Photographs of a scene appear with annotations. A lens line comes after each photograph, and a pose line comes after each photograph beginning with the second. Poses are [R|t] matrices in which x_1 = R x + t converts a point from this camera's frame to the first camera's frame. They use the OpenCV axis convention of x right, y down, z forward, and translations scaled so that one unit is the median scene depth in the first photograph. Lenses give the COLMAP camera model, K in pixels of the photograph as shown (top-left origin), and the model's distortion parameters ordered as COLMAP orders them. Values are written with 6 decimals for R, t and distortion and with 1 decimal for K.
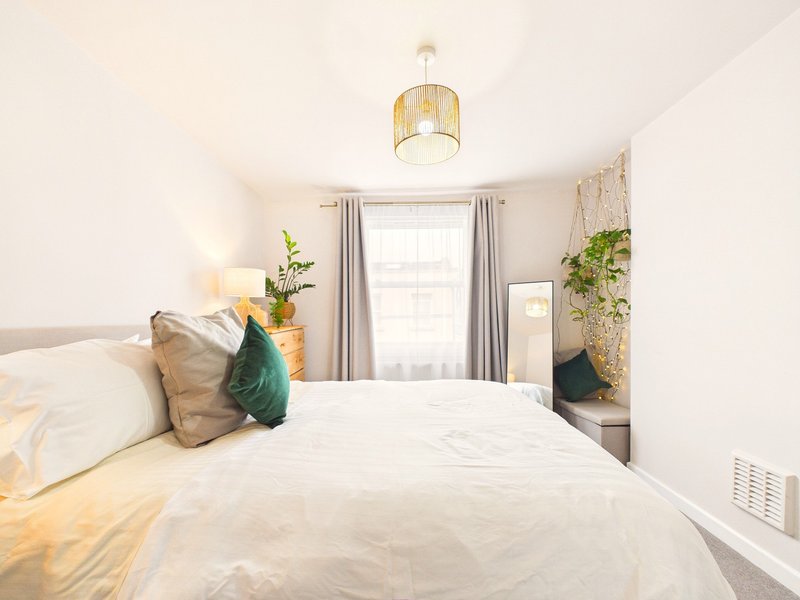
lens RADIAL K [[322.0, 0, 398.1], [0, 322.0, 327.1], [0, 0, 1]] dist [0.000993, 0.000400]
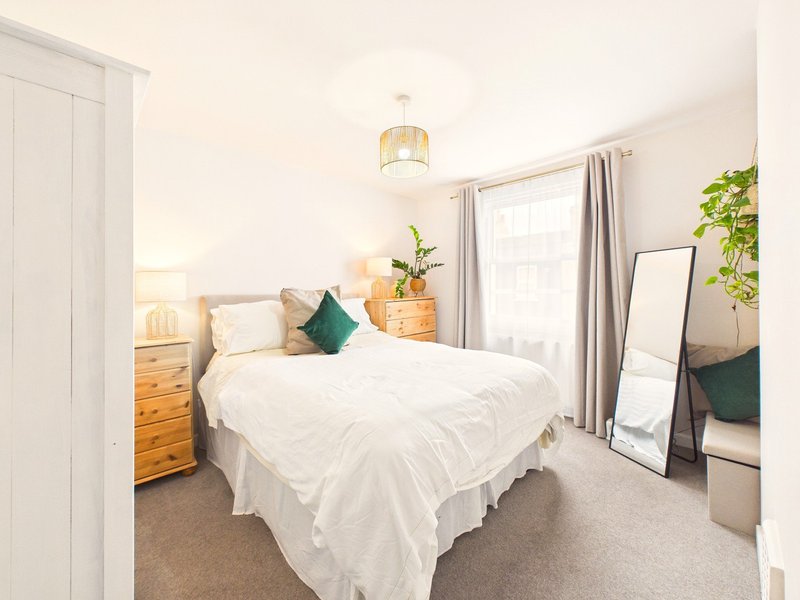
lens RADIAL K [[322.0, 0, 399.0], [0, 322.0, 291.2], [0, 0, 1]] dist [0.000993, 0.000400]
pose [[0.707378, 0.017985, -0.706607, 0.512840], [-0.031026, 0.999503, -0.005620, -0.016750], [0.706155, 0.025898, 0.707584, 0.021680]]
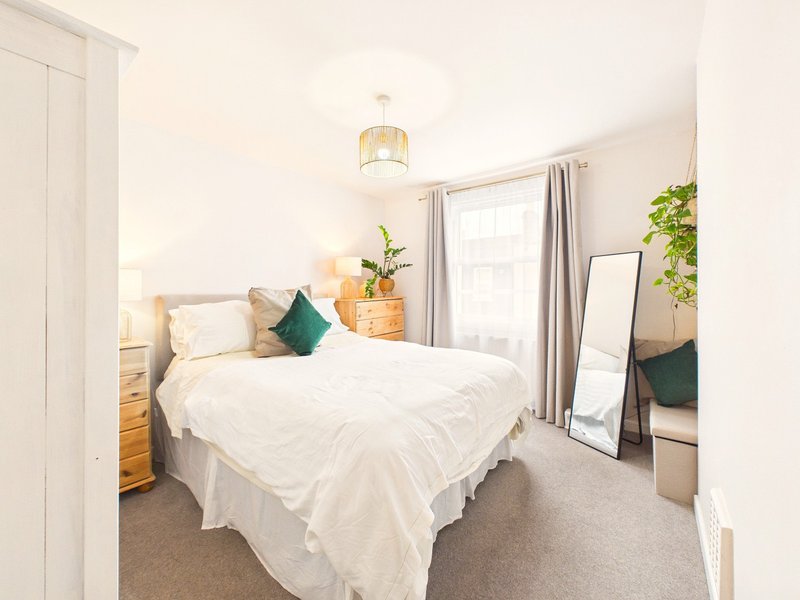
lens RADIAL K [[322.0, 0, 399.0], [0, 322.0, 291.7], [0, 0, 1]] dist [0.000993, 0.000400]
pose [[0.793500, 0.020451, -0.608226, 0.481712], [-0.032752, 0.999422, -0.009124, -0.013745], [0.607688, 0.027160, 0.793711, -0.009593]]
